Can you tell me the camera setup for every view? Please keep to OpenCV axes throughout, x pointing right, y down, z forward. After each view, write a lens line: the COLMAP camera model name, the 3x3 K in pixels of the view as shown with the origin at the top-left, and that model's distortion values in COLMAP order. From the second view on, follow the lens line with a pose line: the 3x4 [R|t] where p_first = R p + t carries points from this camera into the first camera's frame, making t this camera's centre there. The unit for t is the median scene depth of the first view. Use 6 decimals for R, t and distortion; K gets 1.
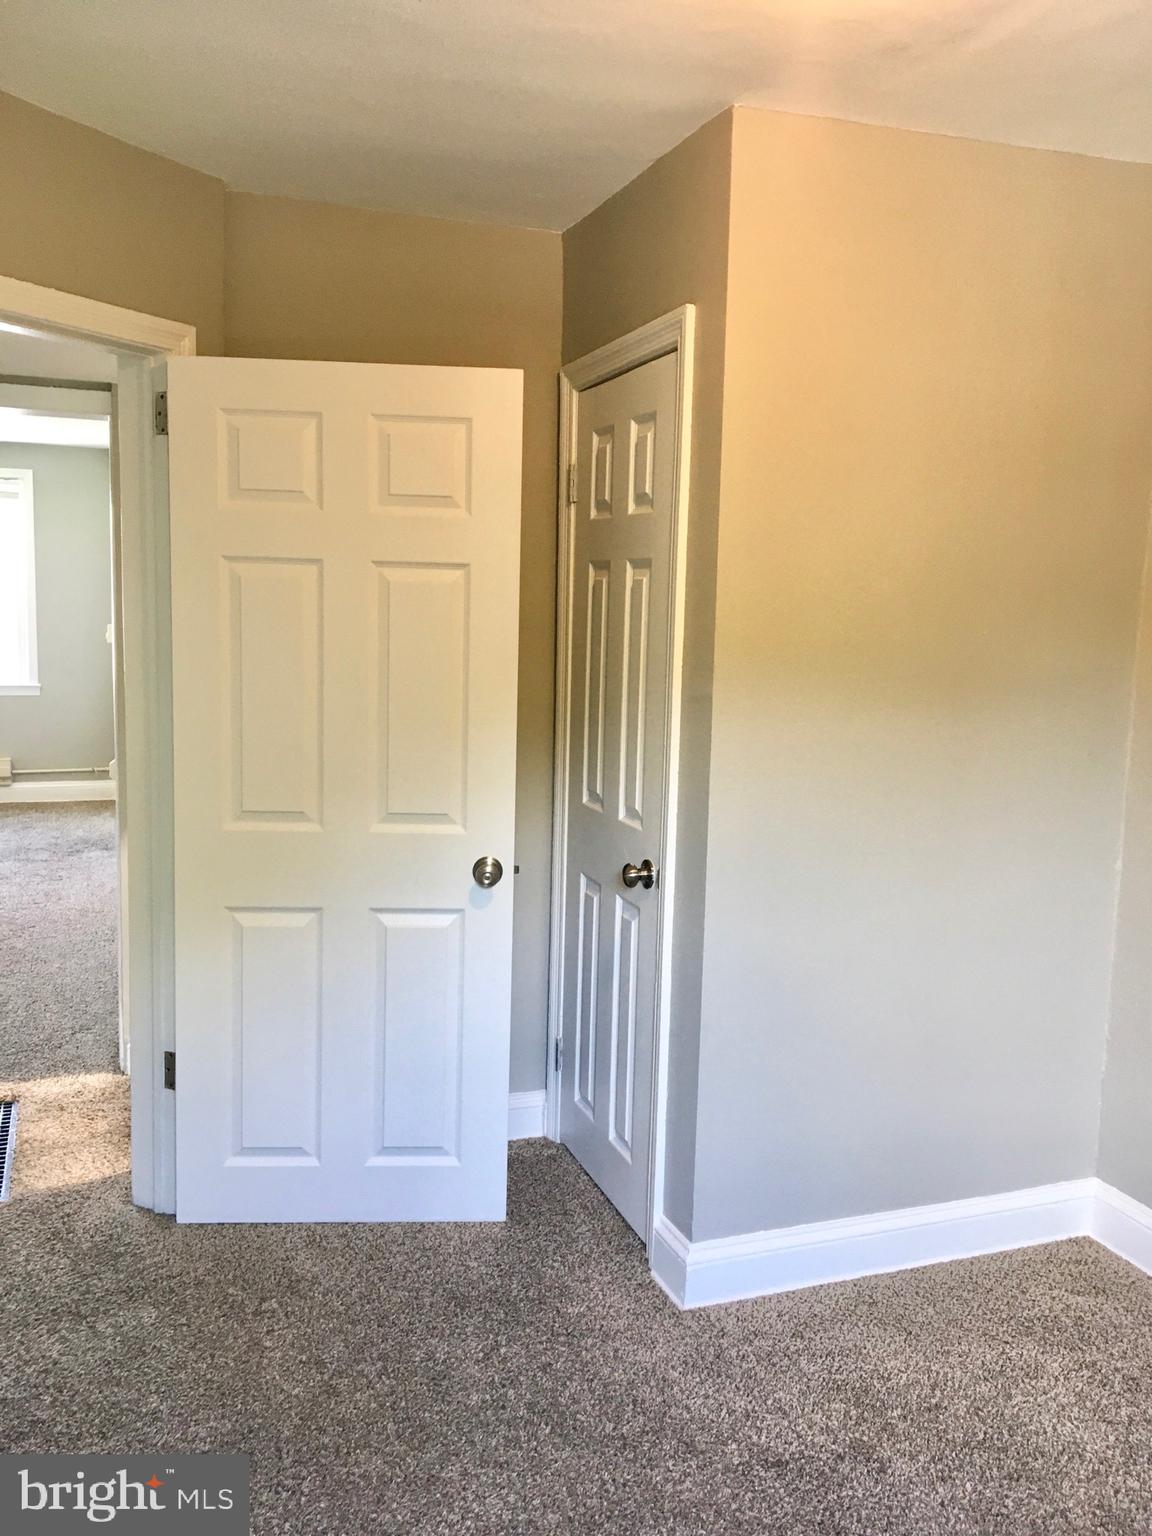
lens RADIAL K [[1287.5, 0, 580.4], [0, 1287.5, 765.7], [0, 0, 1]] dist [0.075124, -0.156637]
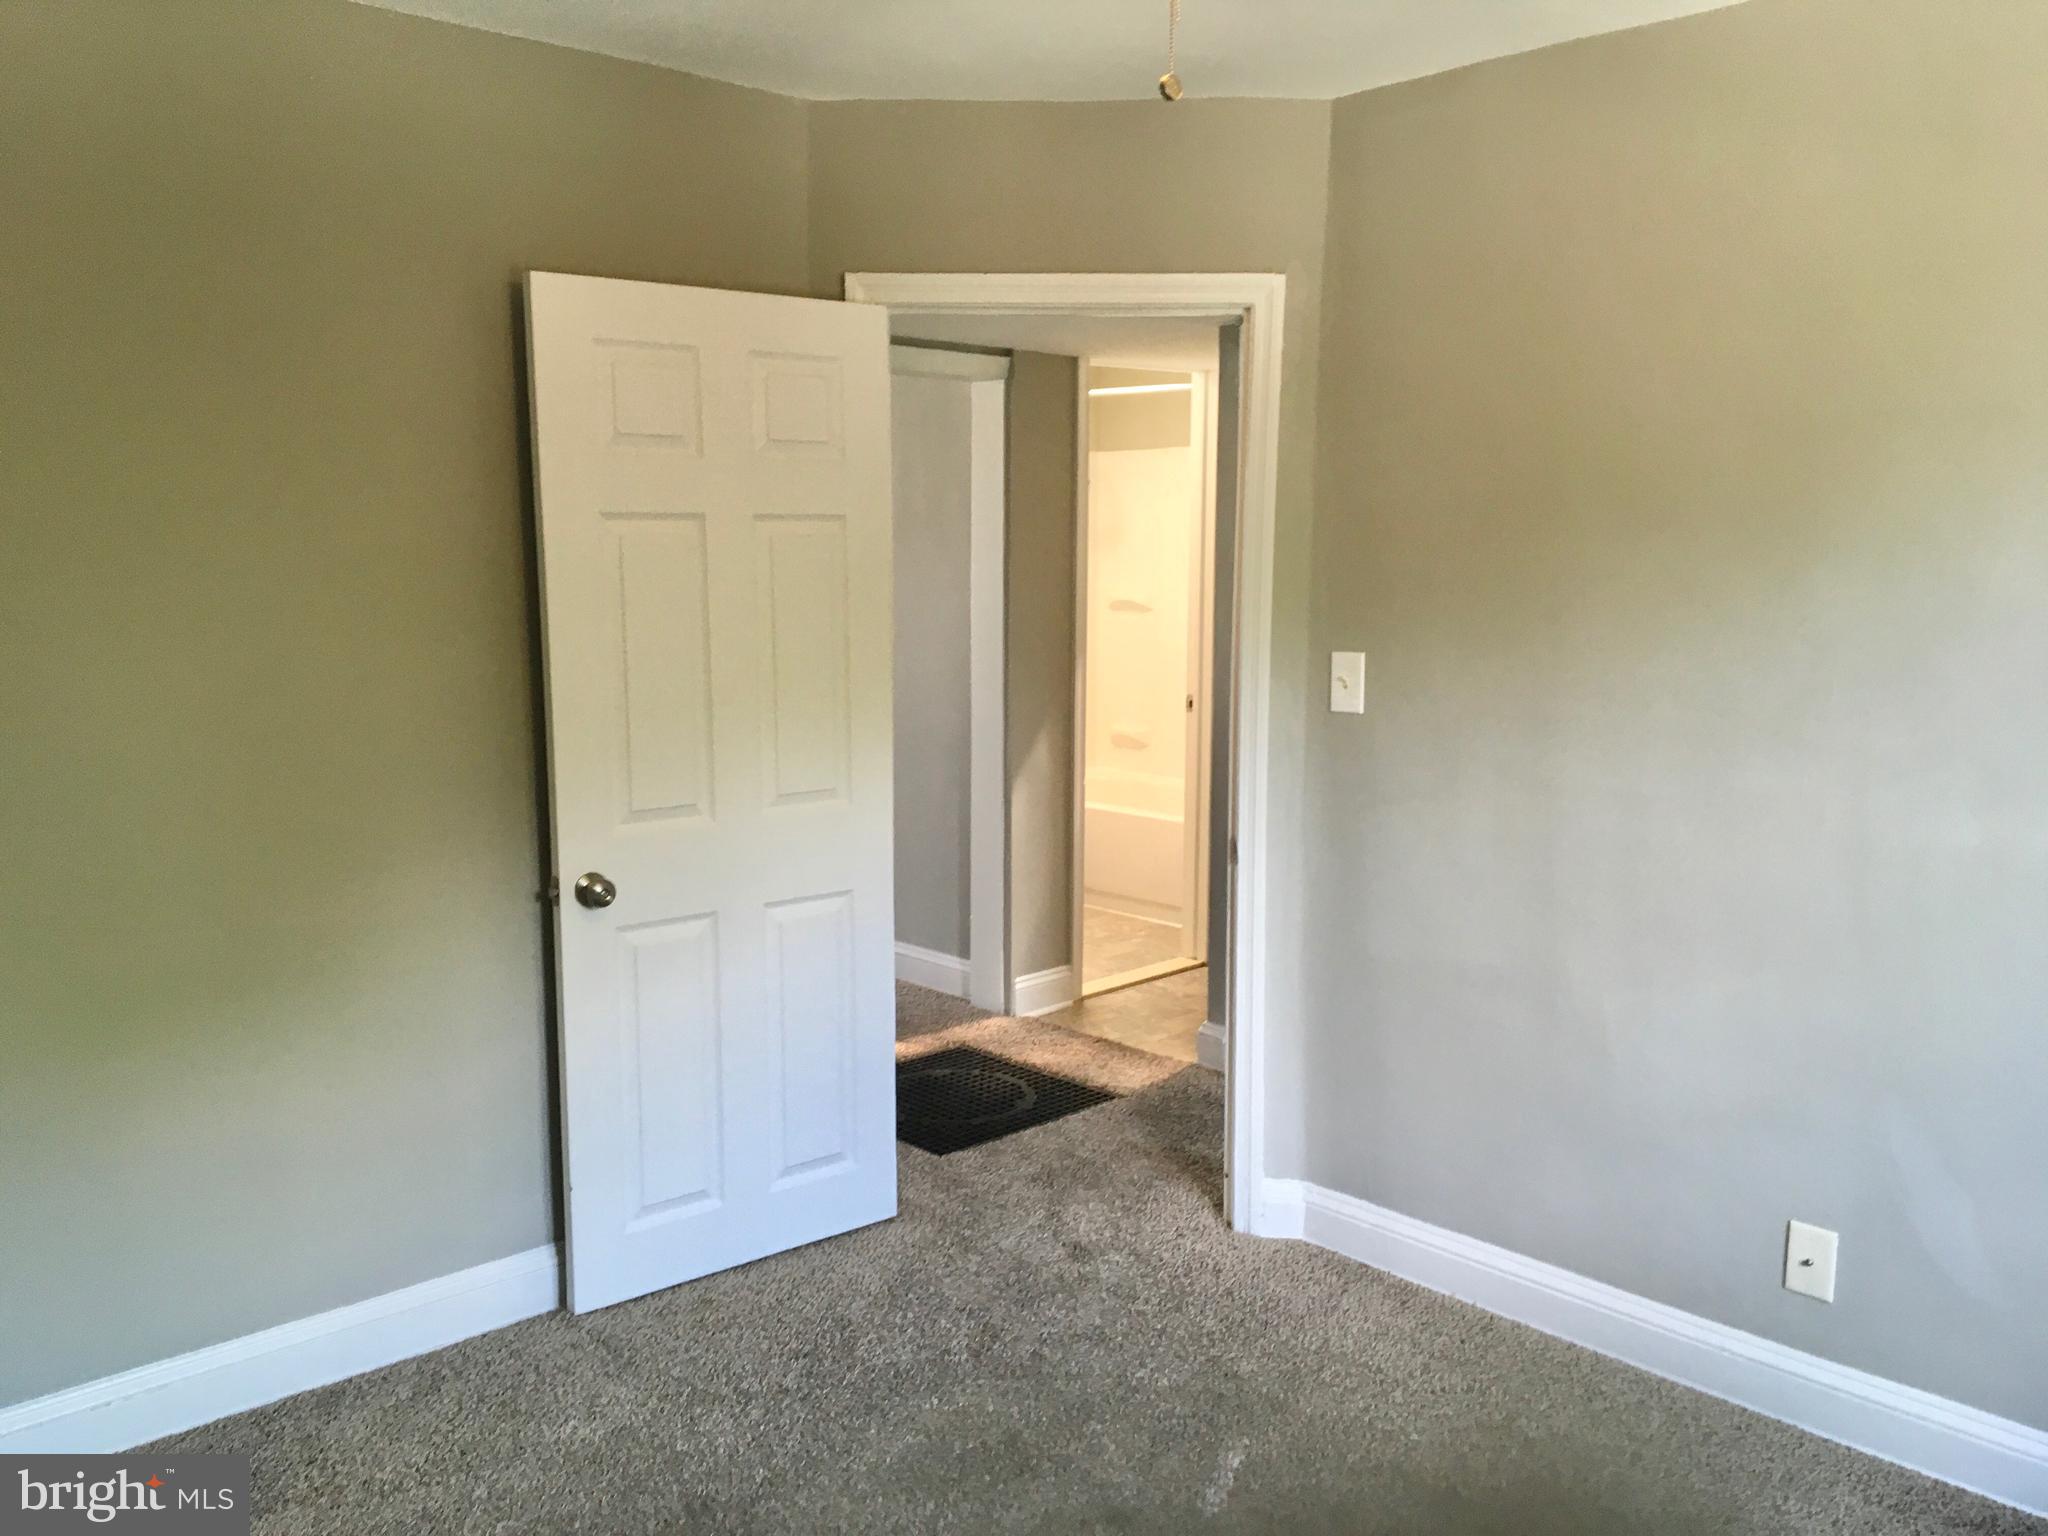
lens RADIAL K [[1716.7, 0, 1024.0], [0, 1716.7, 768.0], [0, 0, 1]] dist [0.075124, -0.156637]
pose [[0.784721, -0.098150, 0.612028, -0.742478], [0.092379, 0.994875, 0.041102, -0.015533], [-0.612926, 0.024285, 0.789767, -0.054391]]
